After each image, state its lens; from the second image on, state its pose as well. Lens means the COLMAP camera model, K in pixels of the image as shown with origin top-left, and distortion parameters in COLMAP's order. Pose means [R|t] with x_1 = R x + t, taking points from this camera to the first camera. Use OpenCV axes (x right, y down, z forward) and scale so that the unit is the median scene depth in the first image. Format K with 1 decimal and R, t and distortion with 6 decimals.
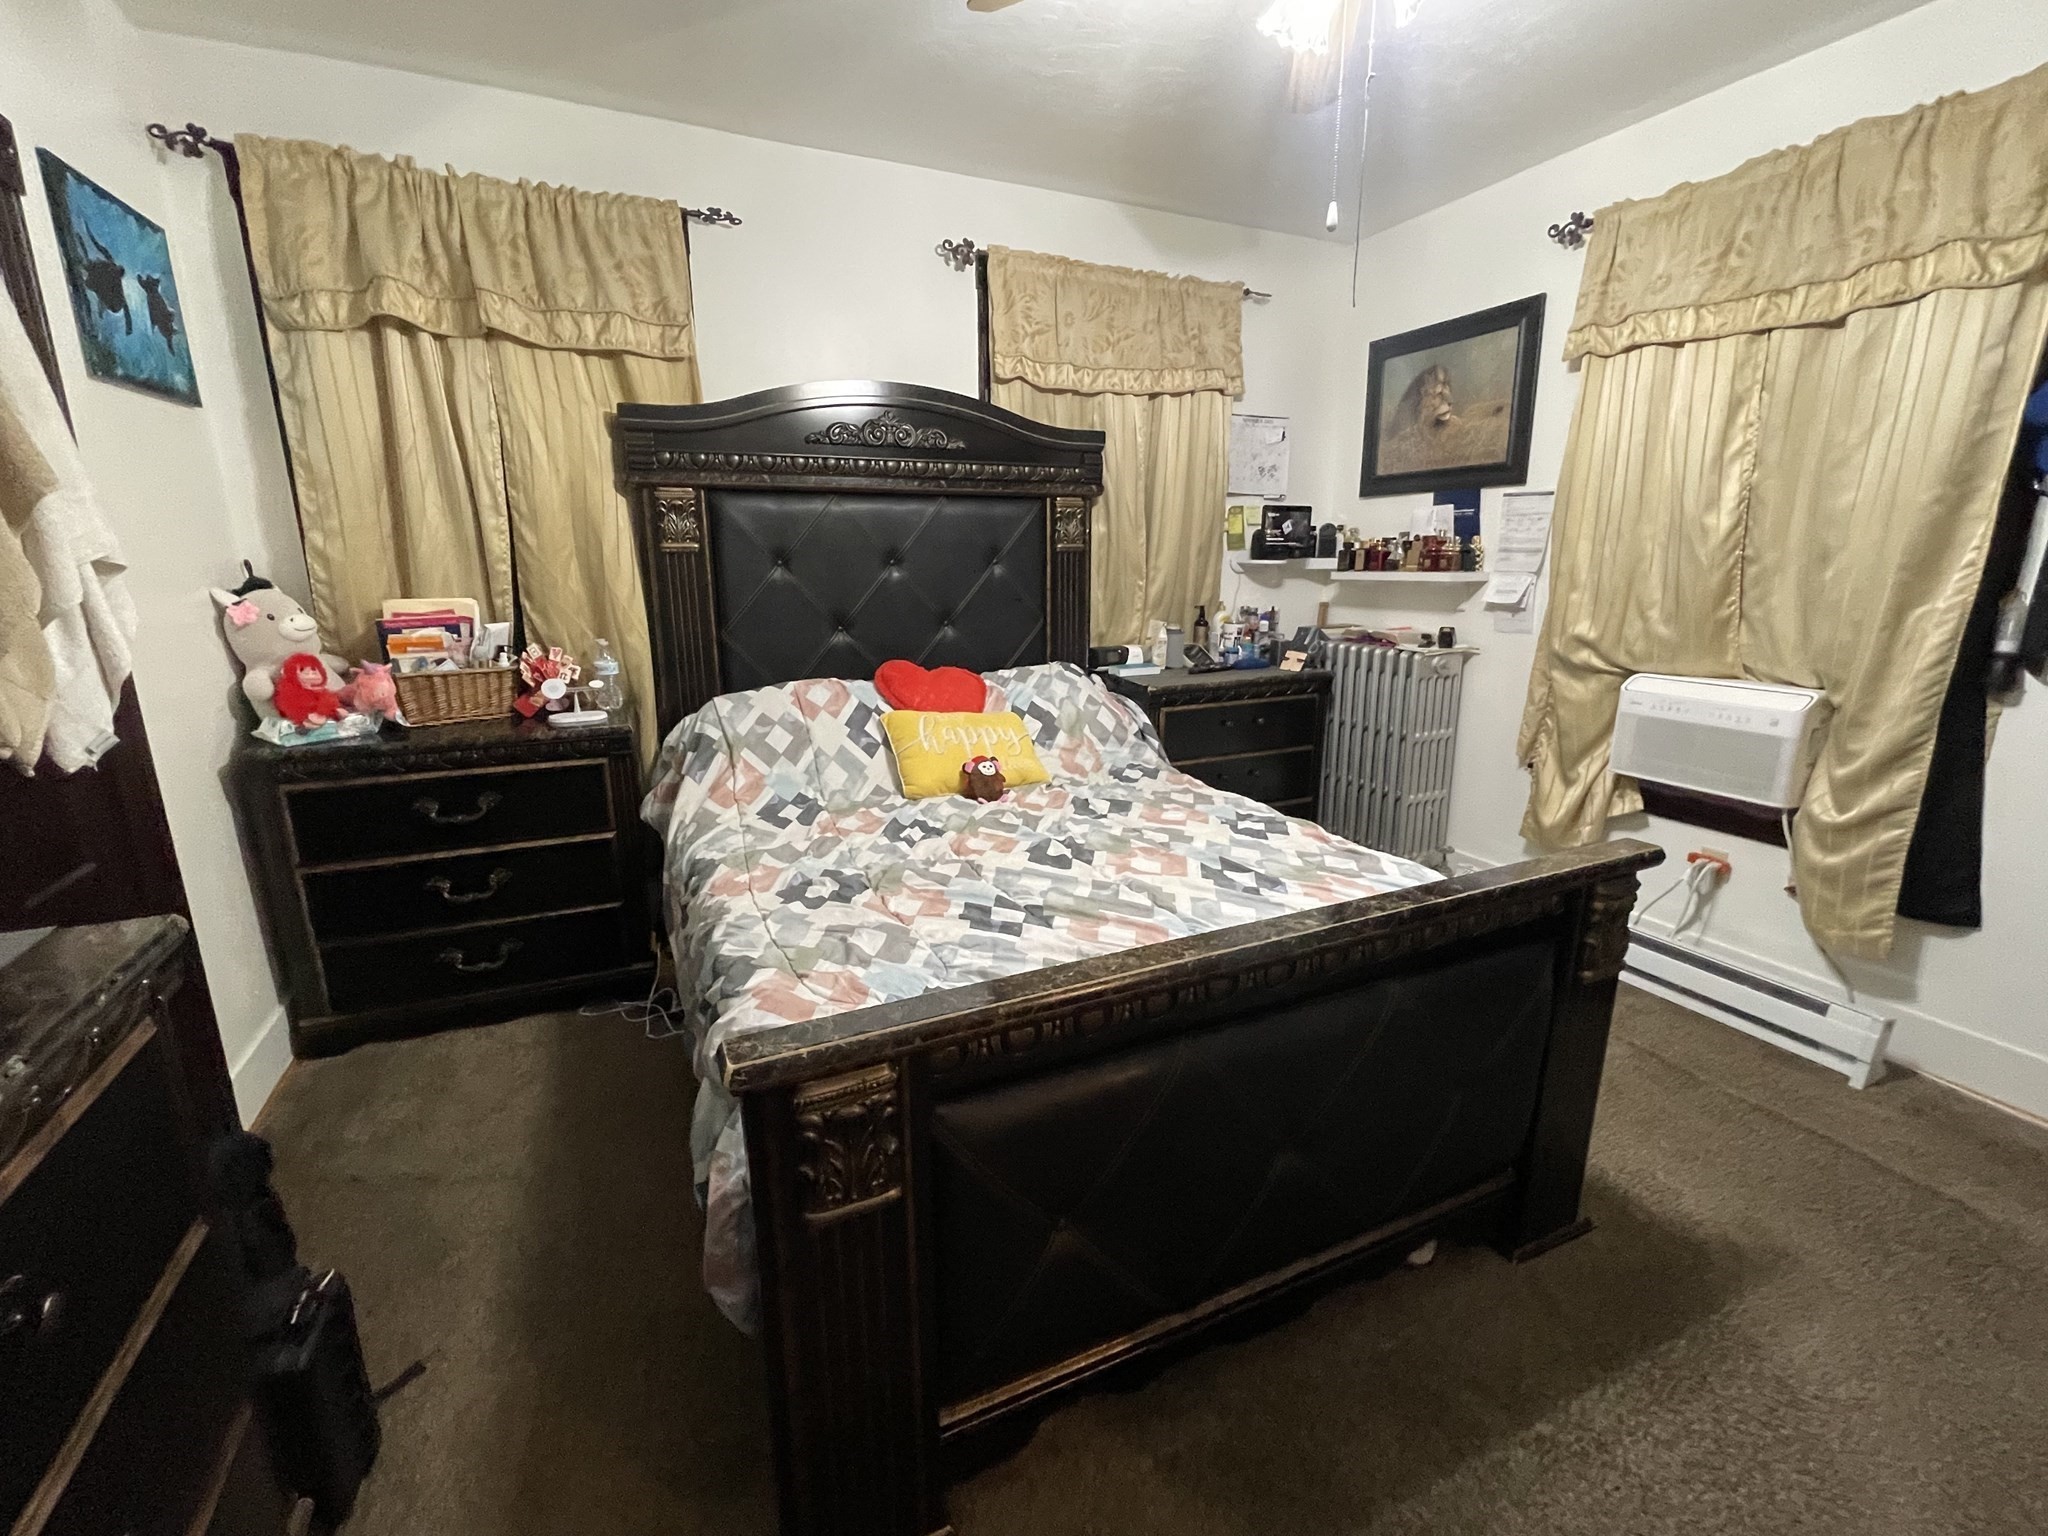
lens RADIAL K [[886.7, 0, 1021.1], [0, 886.7, 764.6], [0, 0, 1]] dist [0.001111, -0.000369]
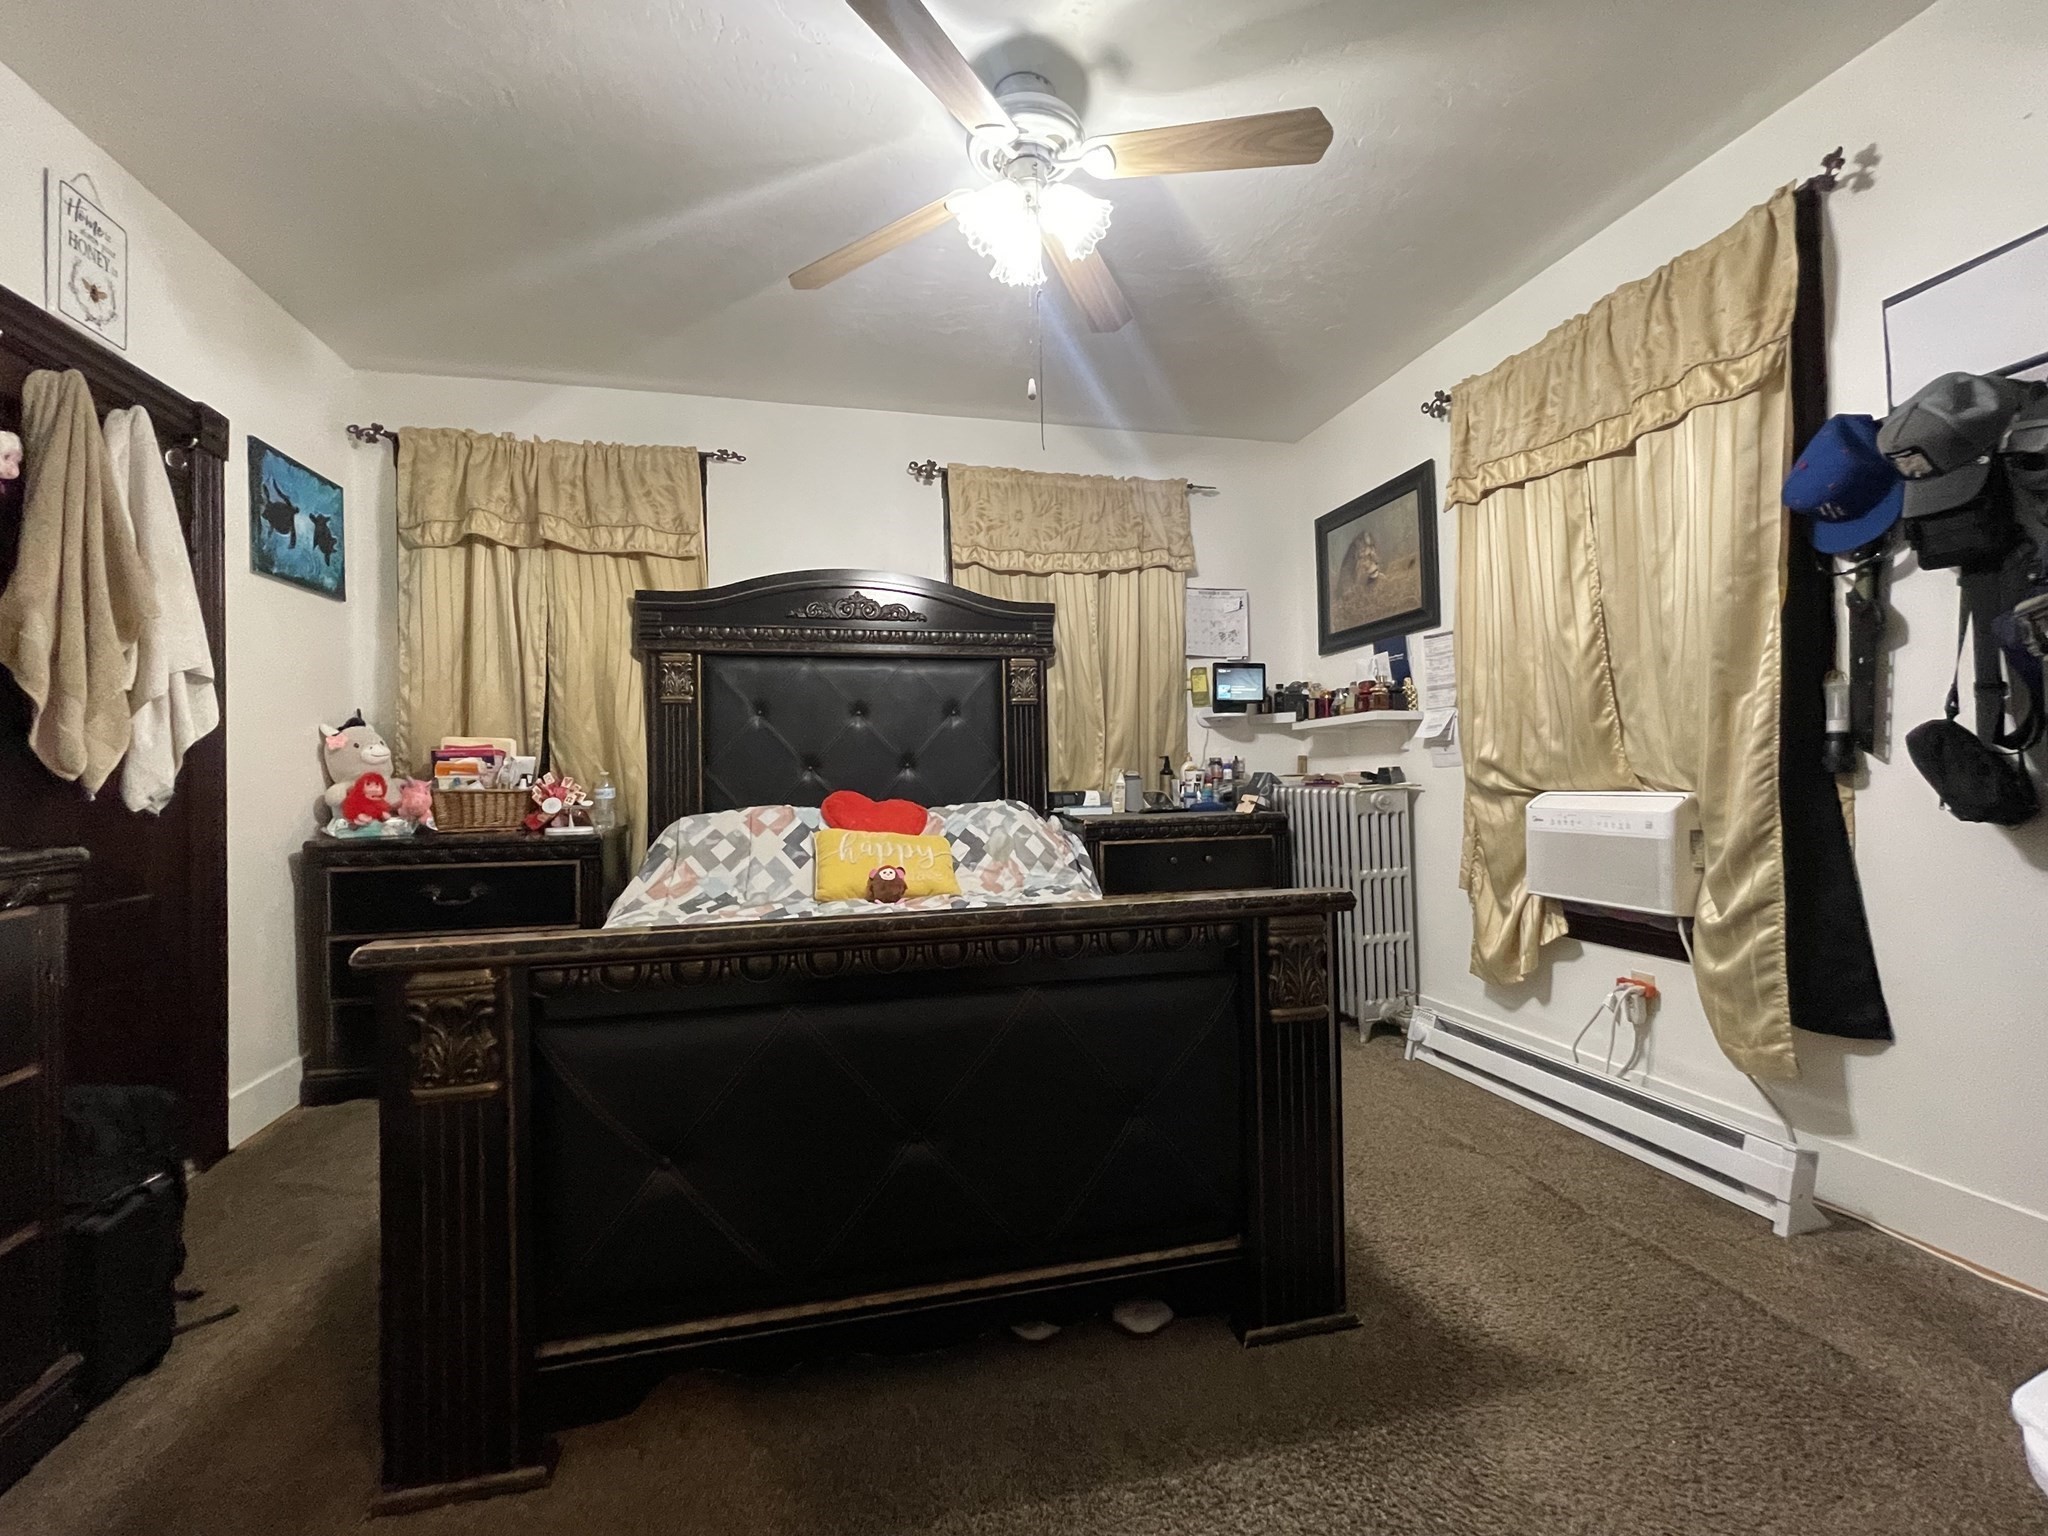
lens RADIAL K [[886.7, 0, 1025.7], [0, 886.7, 768.5], [0, 0, 1]] dist [0.001111, -0.000369]
pose [[0.981168, -0.015742, -0.192512, 0.363458], [-0.031409, 0.970405, -0.239432, 0.142091], [0.190584, 0.240970, 0.951636, -0.059757]]
